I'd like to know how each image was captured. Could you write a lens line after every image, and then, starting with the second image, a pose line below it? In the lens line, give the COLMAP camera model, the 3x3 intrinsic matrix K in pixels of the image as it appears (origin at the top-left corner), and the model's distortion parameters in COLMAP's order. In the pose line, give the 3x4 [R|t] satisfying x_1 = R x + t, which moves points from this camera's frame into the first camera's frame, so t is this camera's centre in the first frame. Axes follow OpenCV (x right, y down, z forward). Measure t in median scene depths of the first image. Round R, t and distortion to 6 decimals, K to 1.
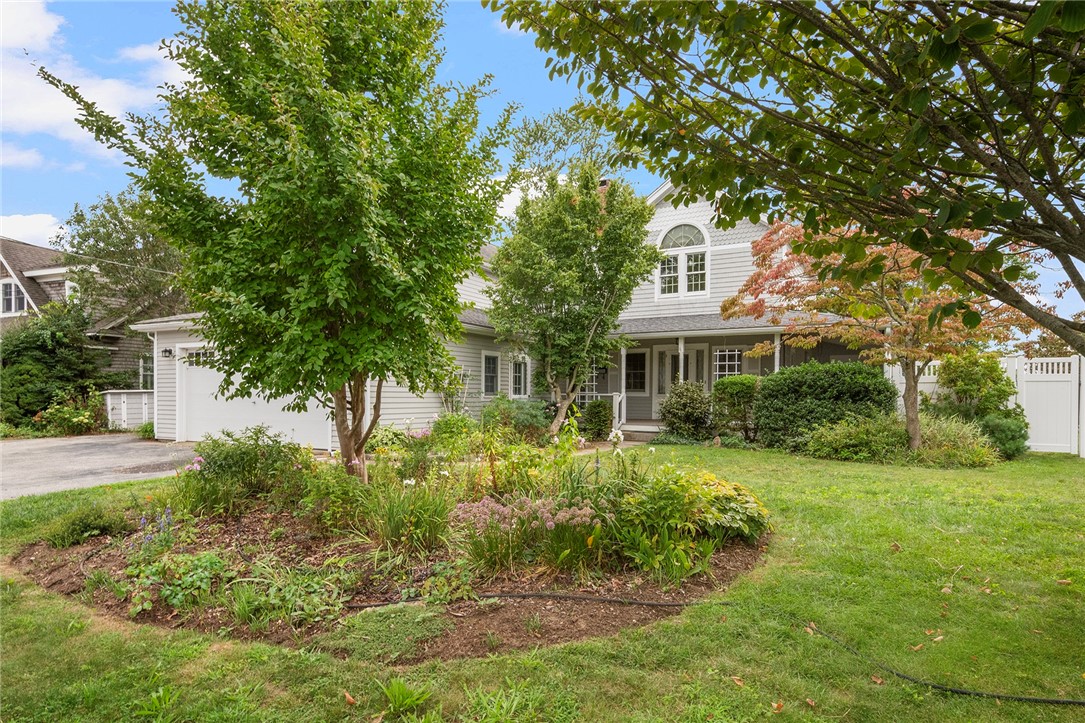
lens RADIAL K [[590.1, 0, 539.0], [0, 590.1, 439.8], [0, 0, 1]] dist [0.018279, -0.000740]
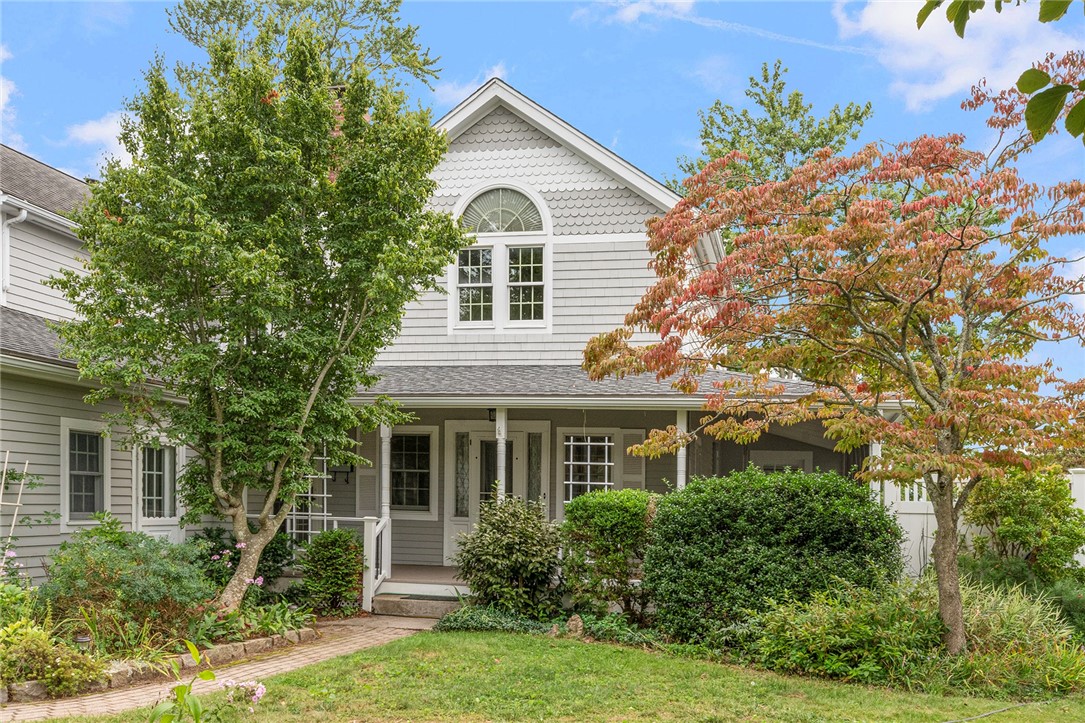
lens RADIAL K [[1021.0, 0, 542.5], [0, 1021.0, 564.7], [0, 0, 1]] dist [0.013460, 0.006623]
pose [[0.959042, -0.000201, 0.283264, 0.033078], [0.002928, 0.999953, -0.009203, -0.036847], [-0.283249, 0.009655, 0.958998, 0.181491]]
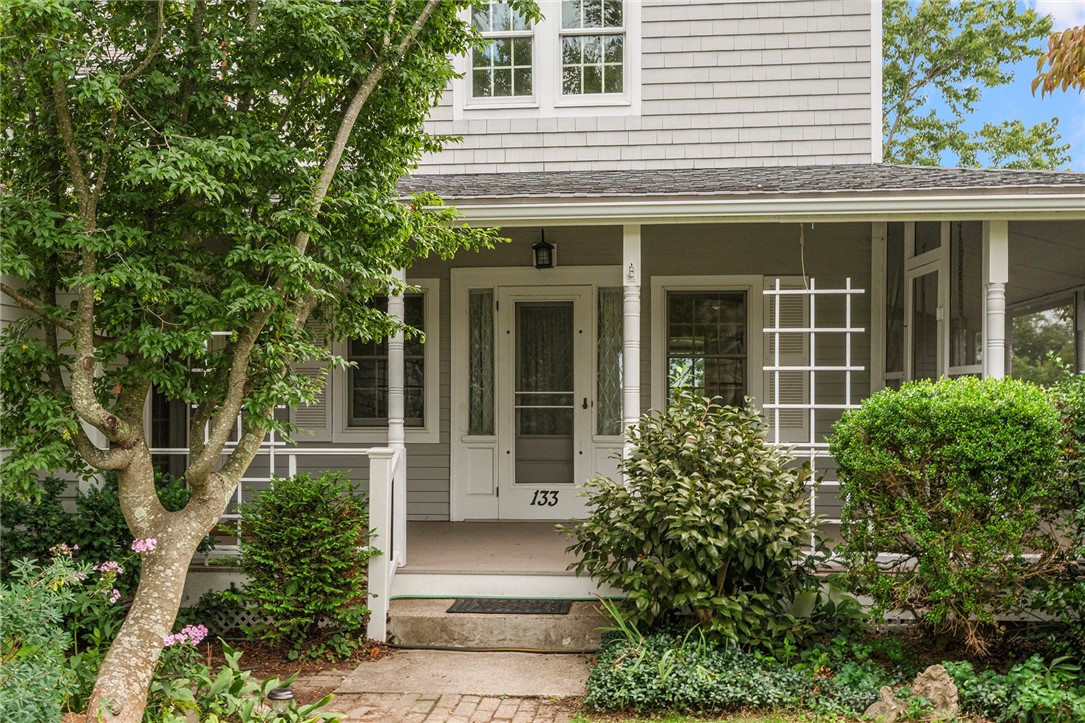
lens RADIAL K [[1144.0, 0, 542.1], [0, 1144.0, 407.8], [0, 0, 1]] dist [0.015369, 0.007141]
pose [[0.911720, -0.012021, 0.410637, 0.001201], [0.039549, 0.997497, -0.058609, -0.075873], [-0.408905, 0.069675, 0.909913, 0.637201]]
